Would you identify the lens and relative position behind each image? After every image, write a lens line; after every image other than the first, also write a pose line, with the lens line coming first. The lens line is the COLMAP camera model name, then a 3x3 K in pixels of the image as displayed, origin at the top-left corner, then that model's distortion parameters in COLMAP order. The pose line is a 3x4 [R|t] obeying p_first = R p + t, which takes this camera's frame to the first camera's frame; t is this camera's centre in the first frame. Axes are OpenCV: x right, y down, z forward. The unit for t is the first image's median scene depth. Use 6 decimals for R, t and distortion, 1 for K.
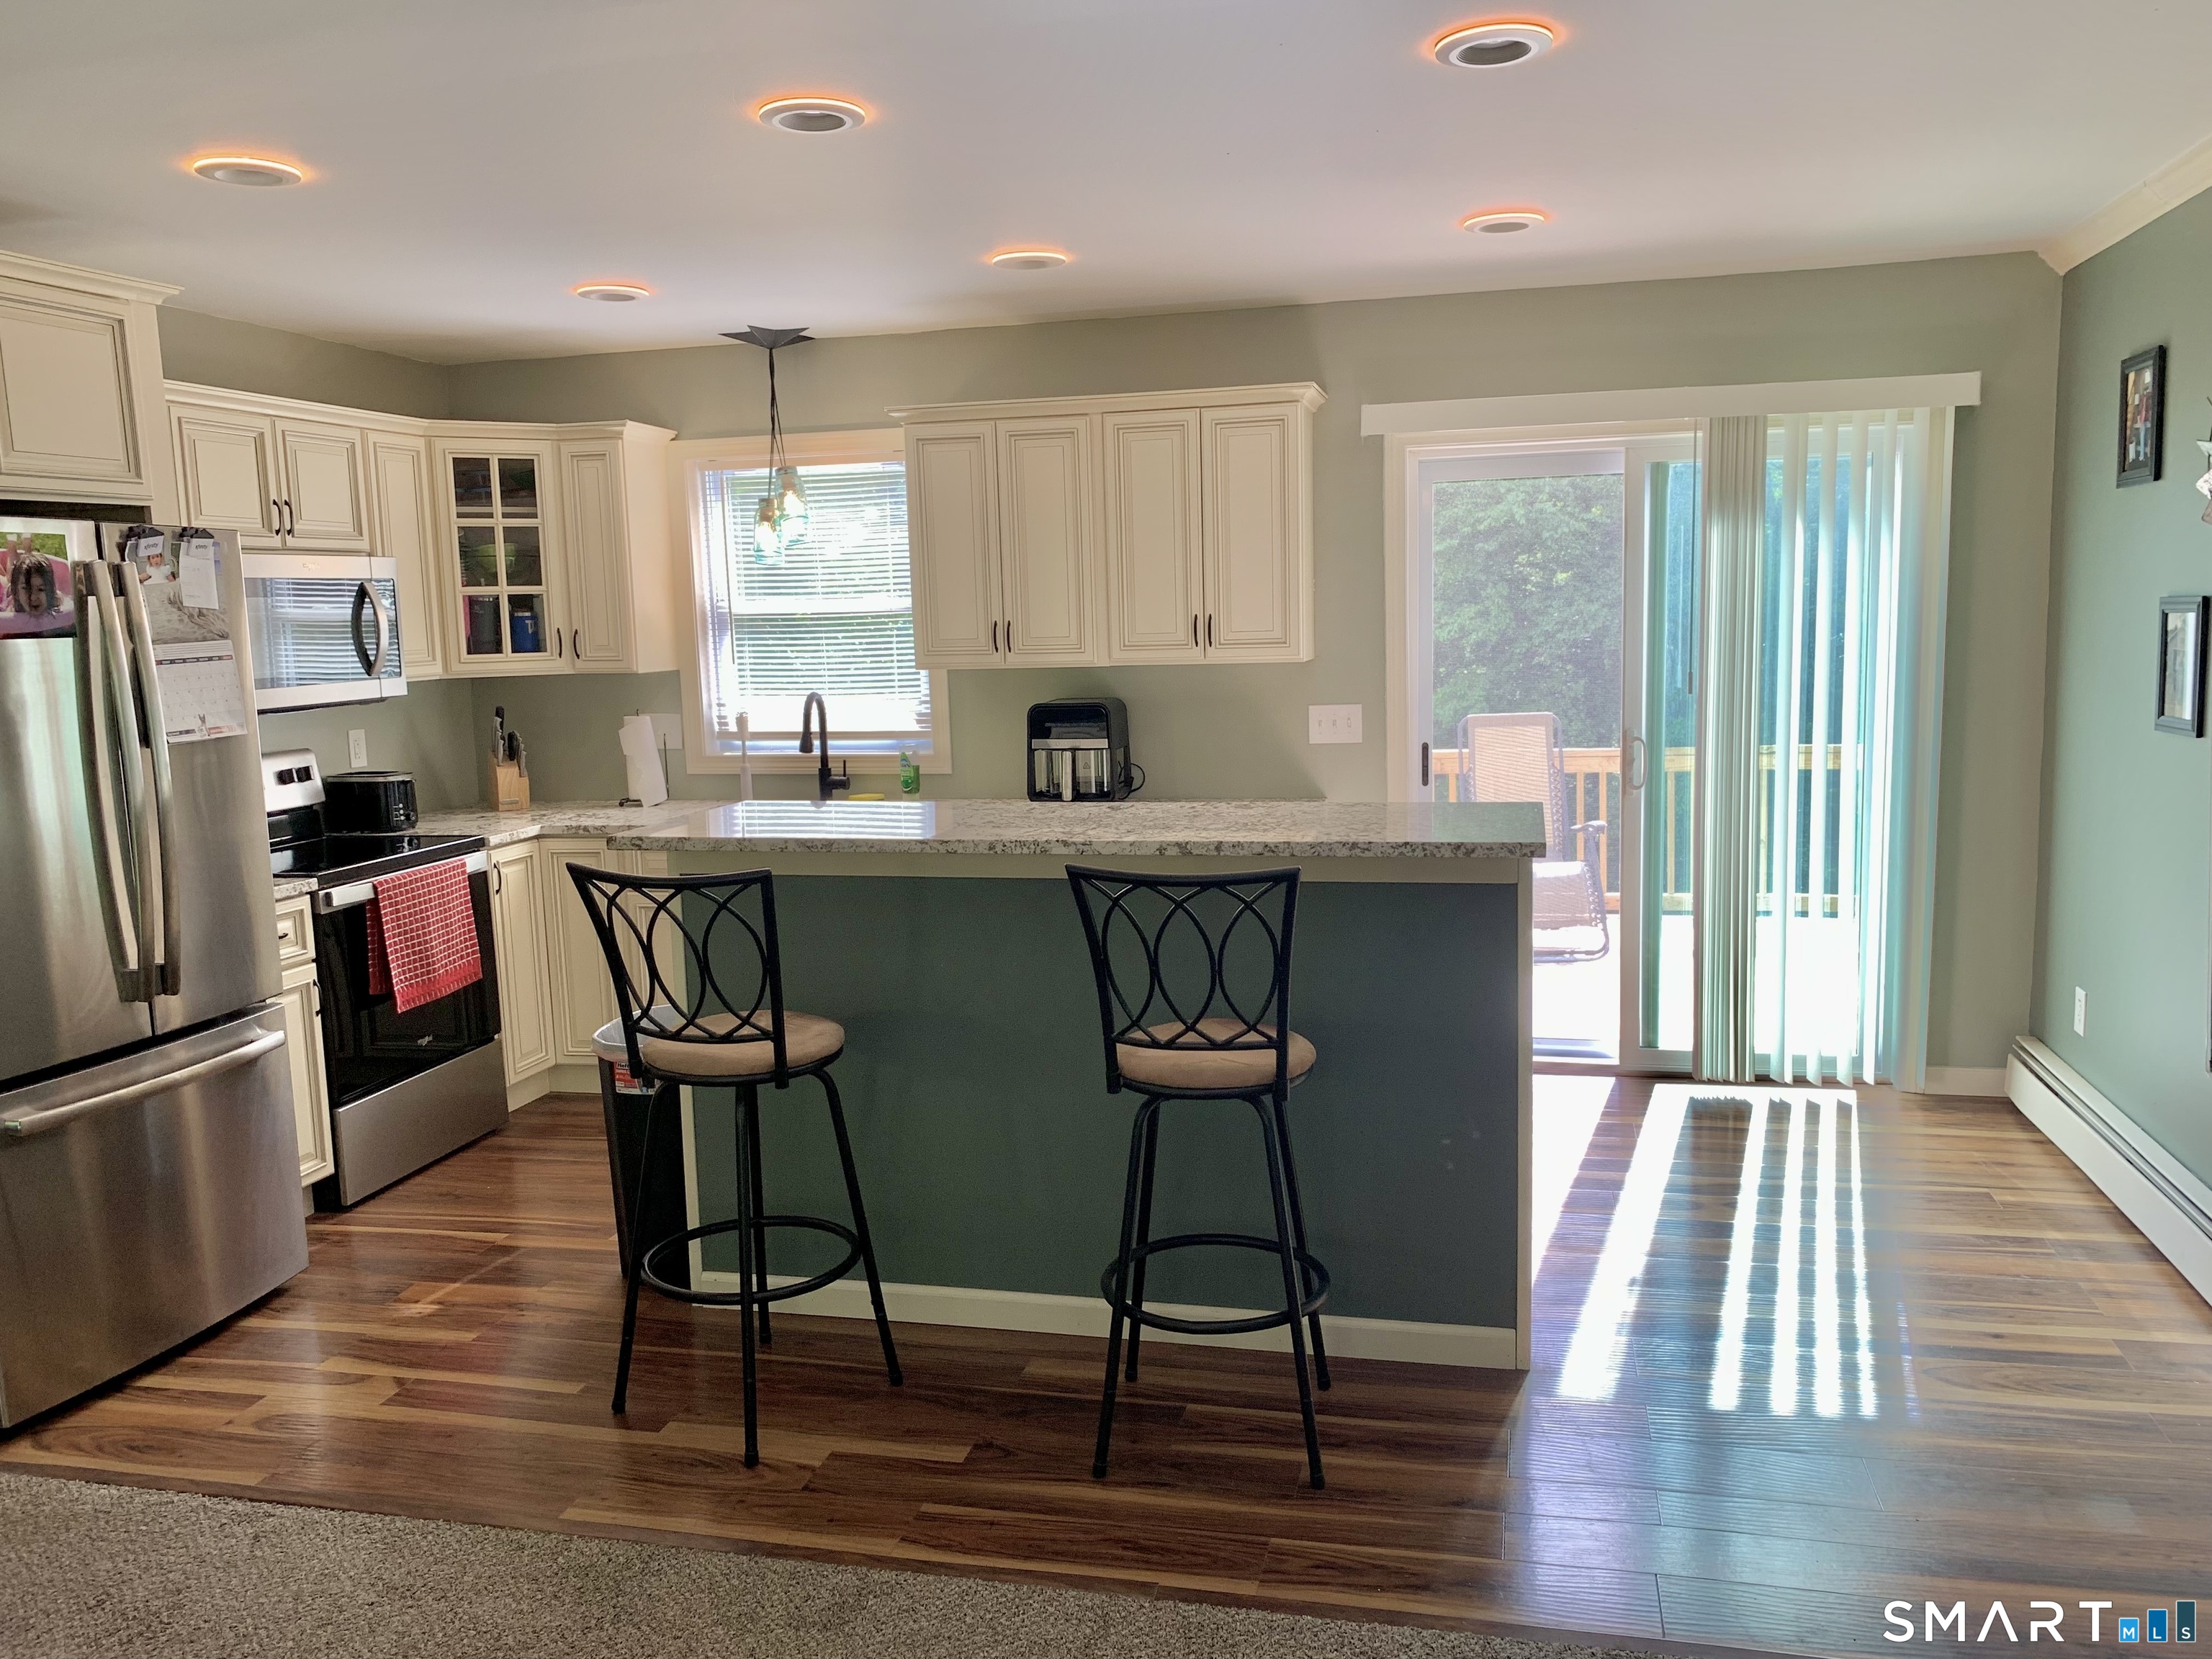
lens RADIAL K [[1702.6, 0, 1106.0], [0, 1702.6, 829.5], [0, 0, 1]] dist [0.104989, -0.181918]
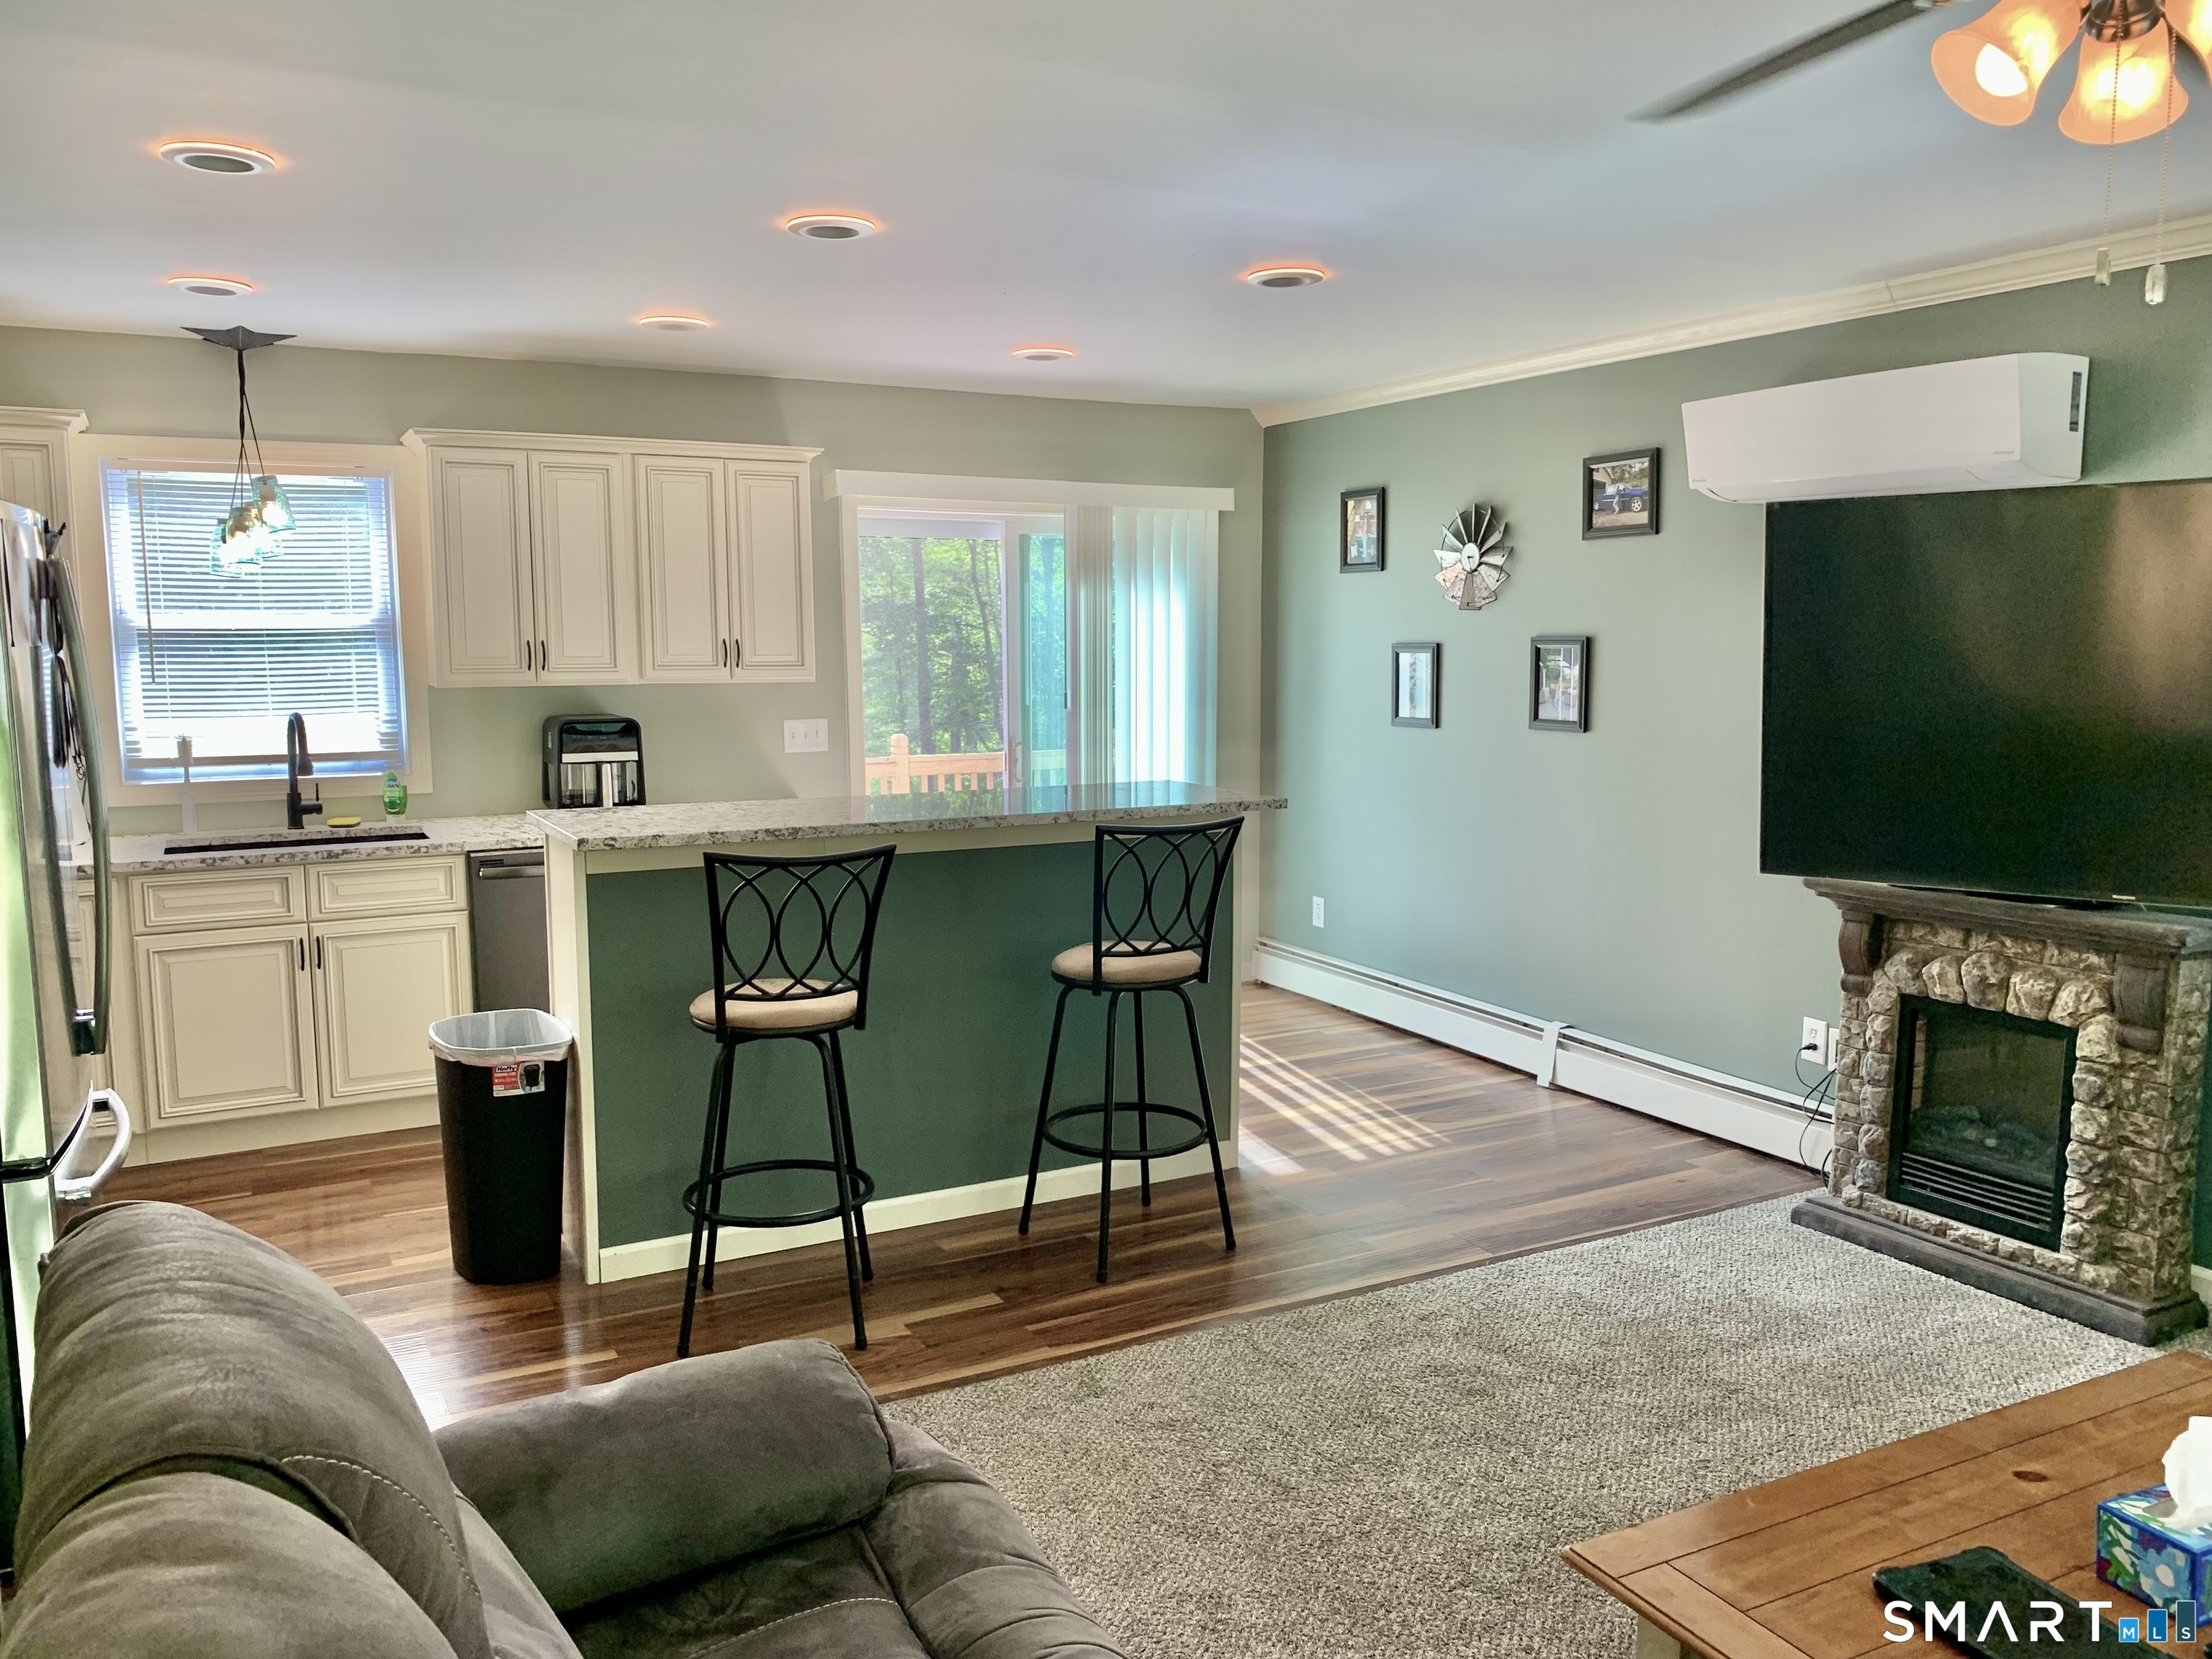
lens RADIAL K [[1696.2, 0, 1106.0], [0, 1696.2, 829.5], [0, 0, 1]] dist [0.000423, -0.004223]
pose [[0.745495, -0.053001, 0.664400, -0.506227], [0.065425, 0.997838, 0.006190, 0.009157], [-0.663292, 0.038854, 0.747351, -0.001761]]
